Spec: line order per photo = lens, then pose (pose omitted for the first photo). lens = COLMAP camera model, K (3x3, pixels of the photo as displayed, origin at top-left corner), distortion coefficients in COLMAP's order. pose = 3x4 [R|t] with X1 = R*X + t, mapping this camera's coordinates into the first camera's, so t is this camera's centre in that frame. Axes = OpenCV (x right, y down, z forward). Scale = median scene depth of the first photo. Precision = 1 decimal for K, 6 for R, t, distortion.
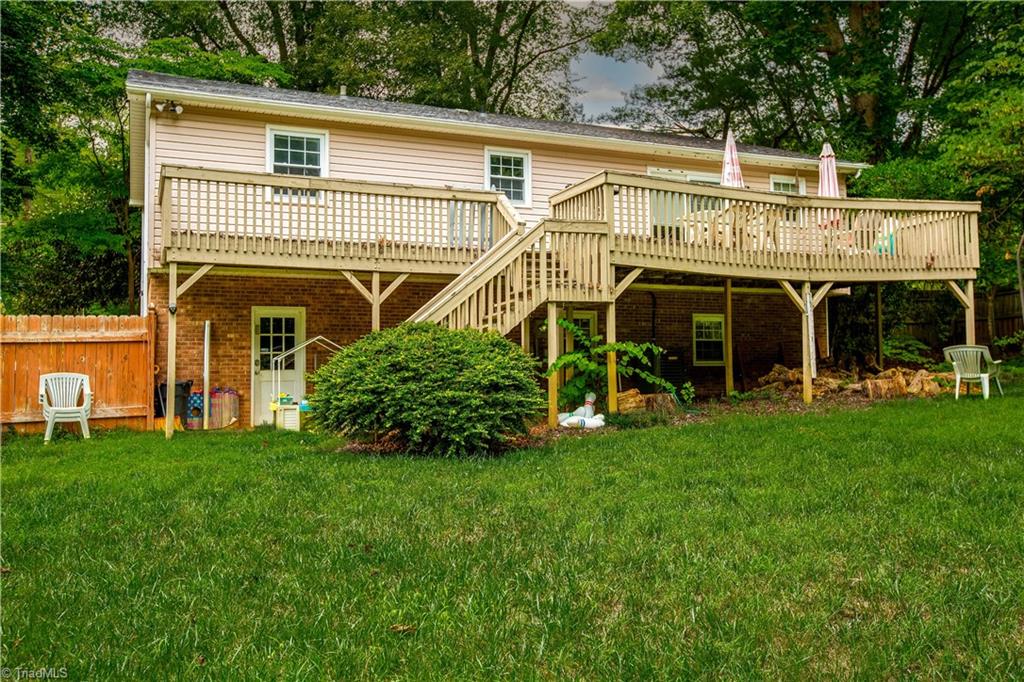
lens RADIAL K [[910.2, 0, 512.0], [0, 910.2, 341.0], [0, 0, 1]] dist [0.010409, 0.006889]
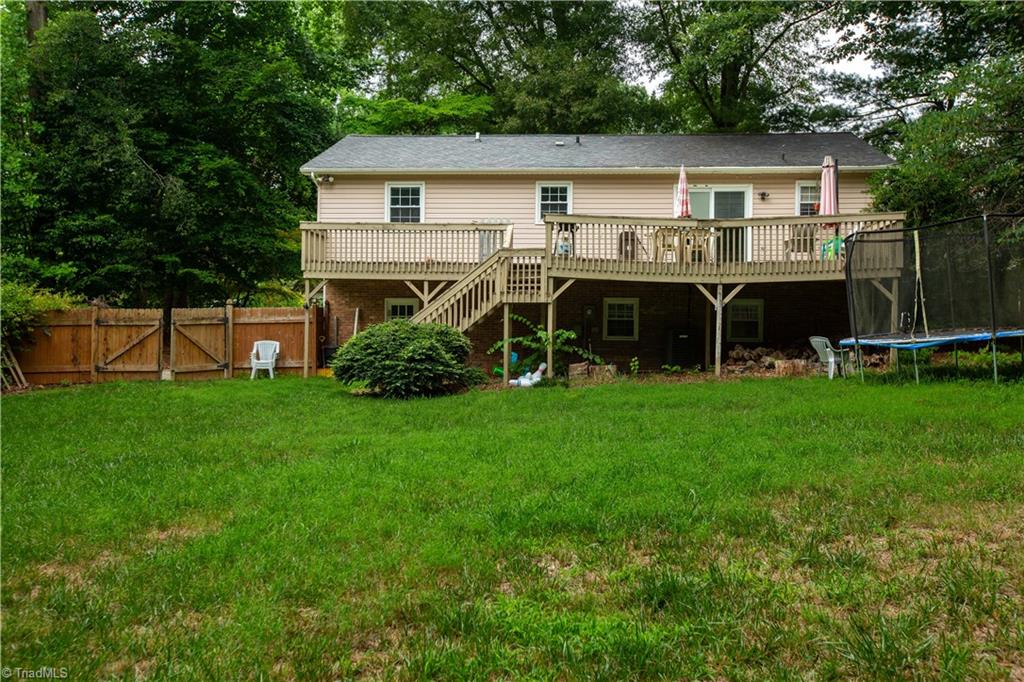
lens RADIAL K [[1031.9, 0, 512.0], [0, 1031.9, 341.0], [0, 0, 1]] dist [-0.003801, -0.000212]
pose [[0.876780, 0.026468, -0.480162, 0.826679], [0.002738, 0.998193, 0.060023, -0.077943], [0.480883, -0.053942, 0.875124, -0.477905]]
